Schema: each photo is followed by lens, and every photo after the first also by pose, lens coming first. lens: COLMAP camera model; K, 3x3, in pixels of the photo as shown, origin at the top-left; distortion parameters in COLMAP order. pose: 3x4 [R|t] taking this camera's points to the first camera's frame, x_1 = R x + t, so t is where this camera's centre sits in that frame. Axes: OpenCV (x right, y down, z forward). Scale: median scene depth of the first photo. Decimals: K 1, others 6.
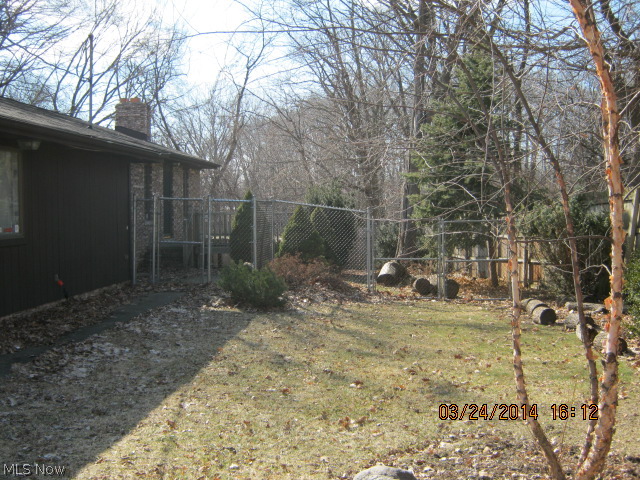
lens RADIAL K [[705.7, 0, 320.0], [0, 705.7, 239.9], [0, 0, 1]] dist [-0.084677, 0.000000]
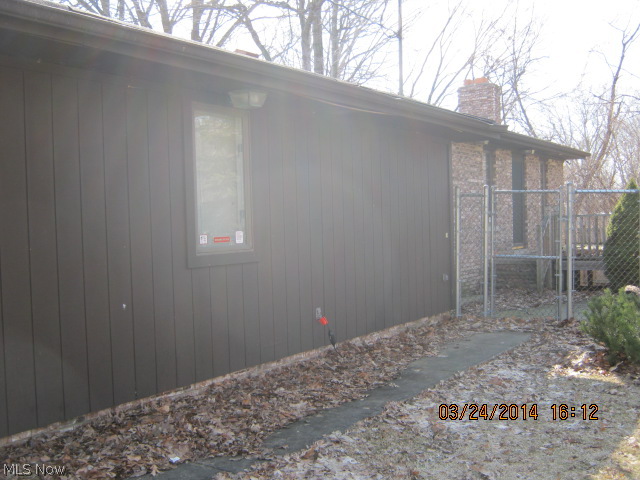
lens RADIAL K [[705.7, 0, 320.1], [0, 705.7, 239.2], [0, 0, 1]] dist [-0.084677, 0.000000]
pose [[0.869801, -0.005471, -0.493372, -0.040780], [-0.000900, 0.999919, -0.012674, -0.004405], [0.493402, 0.011467, 0.869726, 0.330623]]
